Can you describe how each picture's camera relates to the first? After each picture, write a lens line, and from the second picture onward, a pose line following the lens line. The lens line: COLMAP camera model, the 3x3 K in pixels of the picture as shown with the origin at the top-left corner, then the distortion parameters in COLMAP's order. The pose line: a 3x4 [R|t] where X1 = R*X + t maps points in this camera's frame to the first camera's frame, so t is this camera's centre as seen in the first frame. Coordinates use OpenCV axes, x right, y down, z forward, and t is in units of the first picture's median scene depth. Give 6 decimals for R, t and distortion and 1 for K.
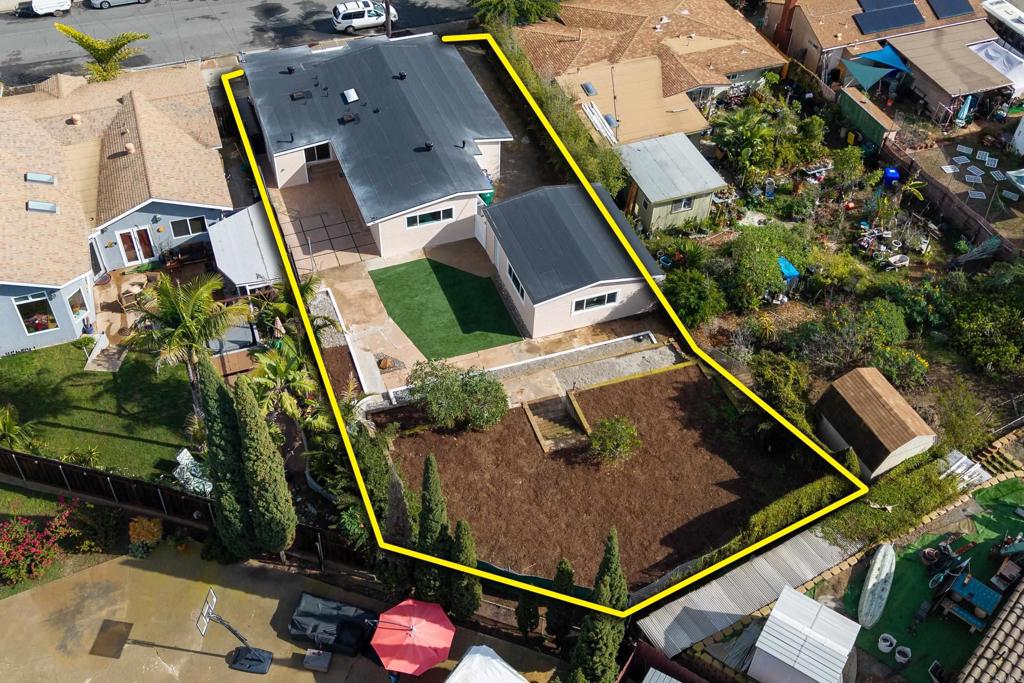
lens RADIAL K [[965.0, 0, 513.4], [0, 965.0, 310.4], [0, 0, 1]] dist [0.061668, -0.111040]
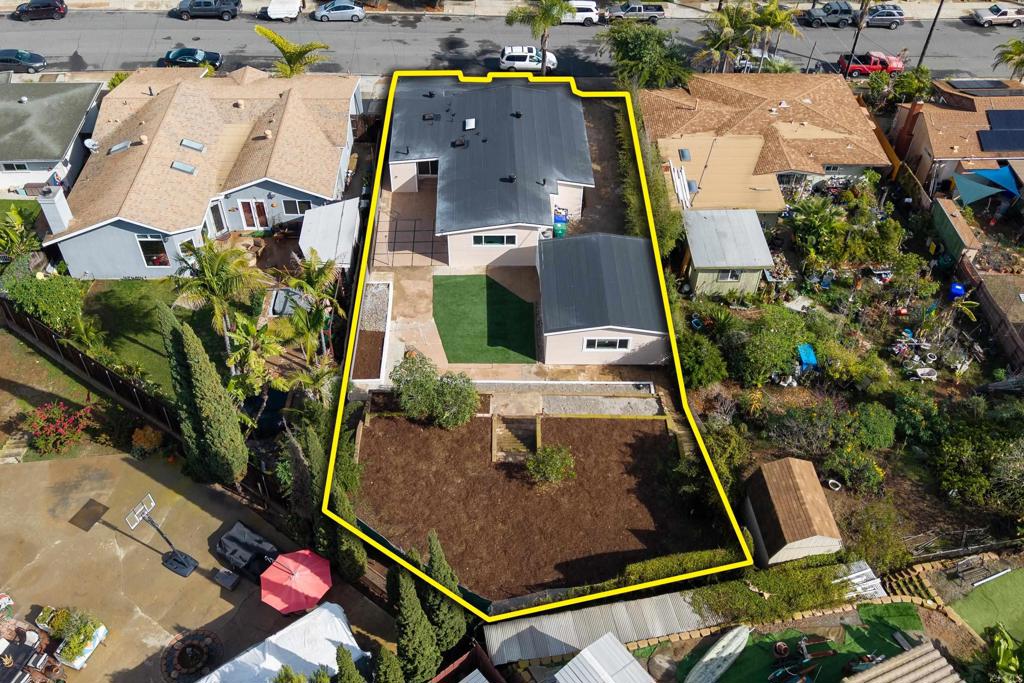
lens RADIAL K [[862.1, 0, 533.2], [0, 862.1, 339.5], [0, 0, 1]] dist [0.046669, -0.067392]
pose [[0.949902, 0.221165, -0.220842, 0.211783], [-0.220519, 0.974984, 0.027899, -0.021812], [0.221488, 0.022199, 0.974910, 0.034902]]
